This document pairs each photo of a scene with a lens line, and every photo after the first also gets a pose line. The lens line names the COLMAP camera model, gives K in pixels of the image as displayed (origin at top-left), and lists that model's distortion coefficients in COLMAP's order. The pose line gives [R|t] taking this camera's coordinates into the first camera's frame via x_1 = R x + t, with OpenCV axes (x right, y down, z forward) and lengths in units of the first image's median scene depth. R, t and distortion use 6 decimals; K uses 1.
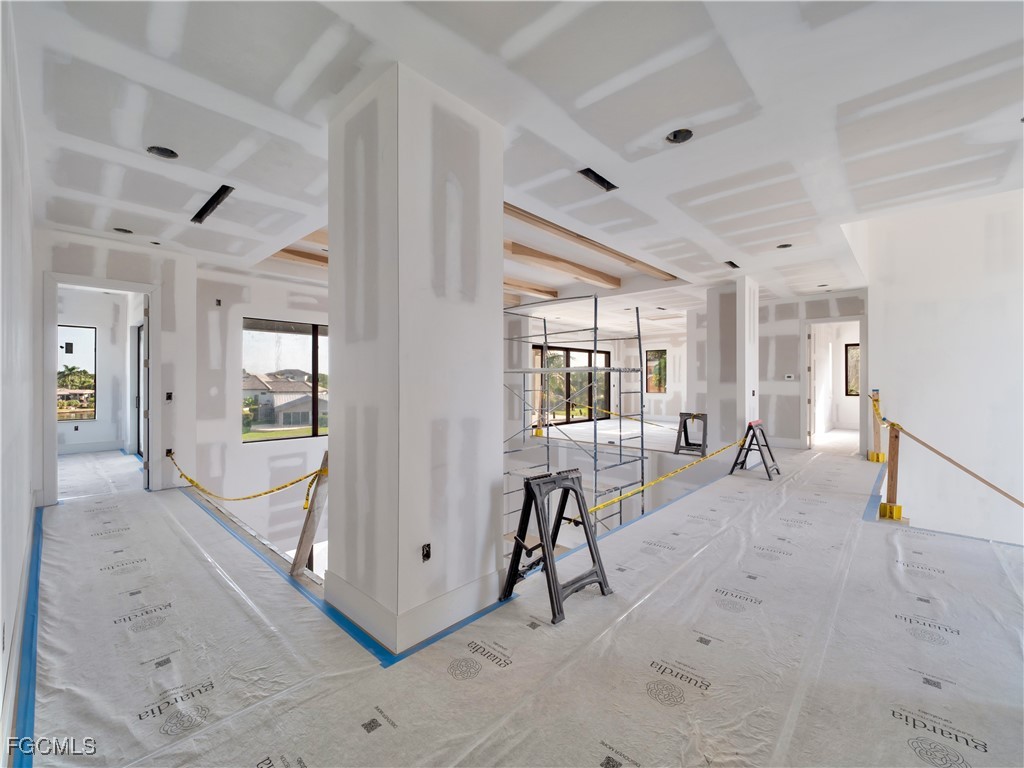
lens RADIAL K [[429.0, 0, 503.4], [0, 429.0, 382.3], [0, 0, 1]] dist [-0.002018, -0.000189]
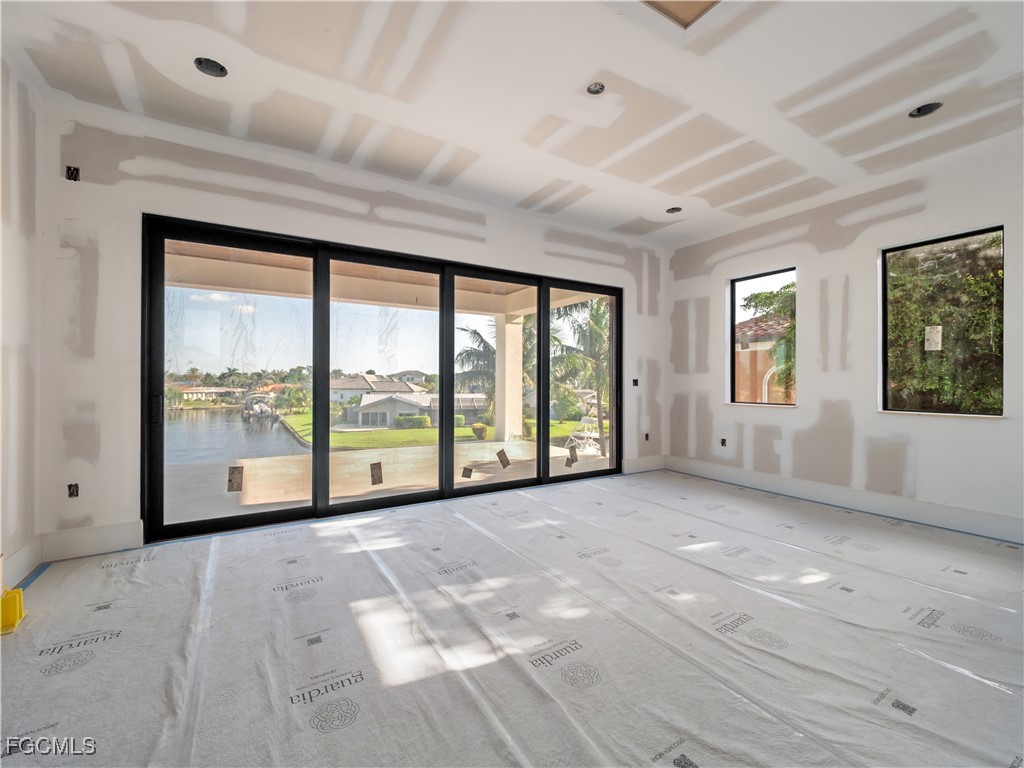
lens RADIAL K [[433.1, 0, 505.7], [0, 433.1, 382.2], [0, 0, 1]] dist [-0.002017, -0.000234]
pose [[0.964804, 0.001651, -0.262965, 0.247069], [-0.002046, 0.999997, -0.001229, 0.008721], [0.262962, 0.001723, 0.964805, 0.611121]]
